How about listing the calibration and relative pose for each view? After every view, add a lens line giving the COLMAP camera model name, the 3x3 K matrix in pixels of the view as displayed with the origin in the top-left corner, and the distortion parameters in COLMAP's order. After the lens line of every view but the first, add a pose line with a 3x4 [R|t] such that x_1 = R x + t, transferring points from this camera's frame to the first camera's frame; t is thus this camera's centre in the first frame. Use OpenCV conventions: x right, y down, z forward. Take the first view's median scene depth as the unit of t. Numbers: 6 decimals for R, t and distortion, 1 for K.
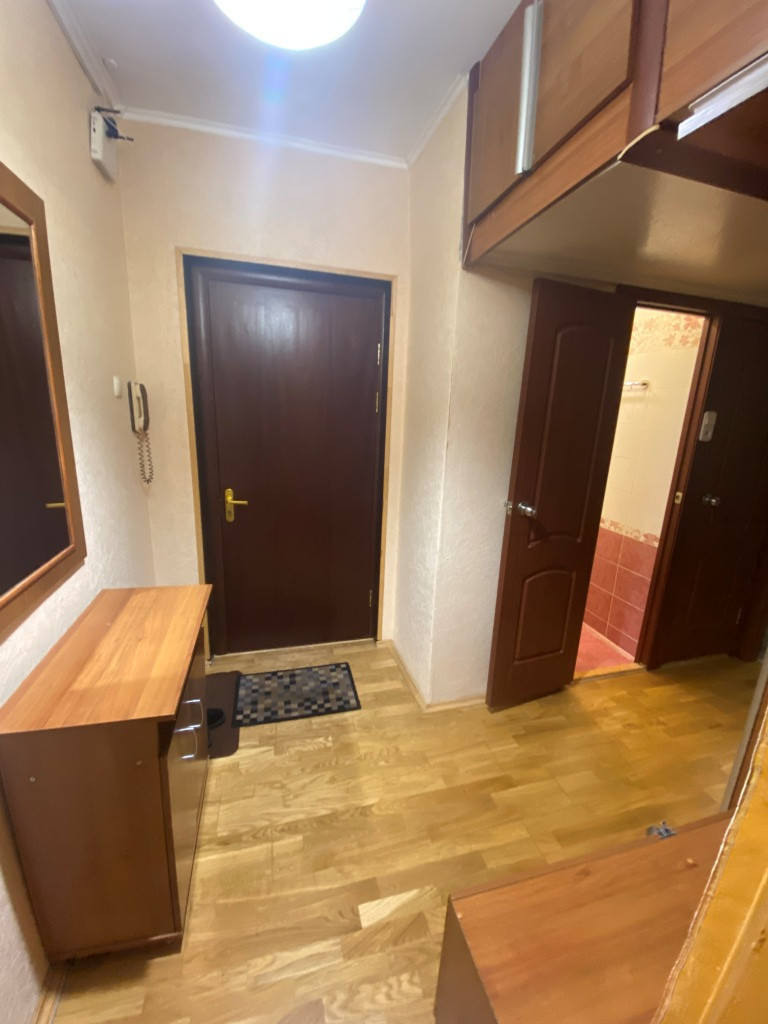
lens RADIAL K [[415.7, 0, 385.7], [0, 415.7, 514.3], [0, 0, 1]] dist [0.035378, -0.024652]
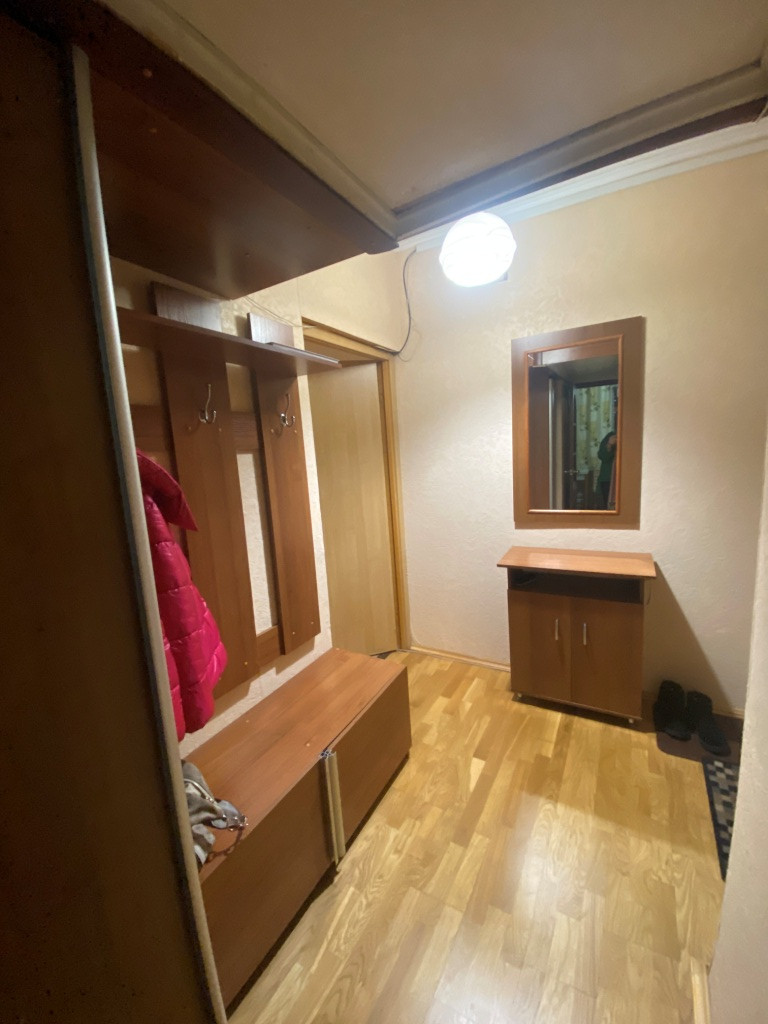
lens RADIAL K [[415.7, 0, 385.7], [0, 415.7, 514.3], [0, 0, 1]] dist [0.035378, -0.024652]
pose [[-0.707087, 0.107144, -0.698962, 1.084073], [-0.144028, 0.945912, 0.290700, -0.268672], [0.692304, 0.306220, -0.653410, 1.394869]]
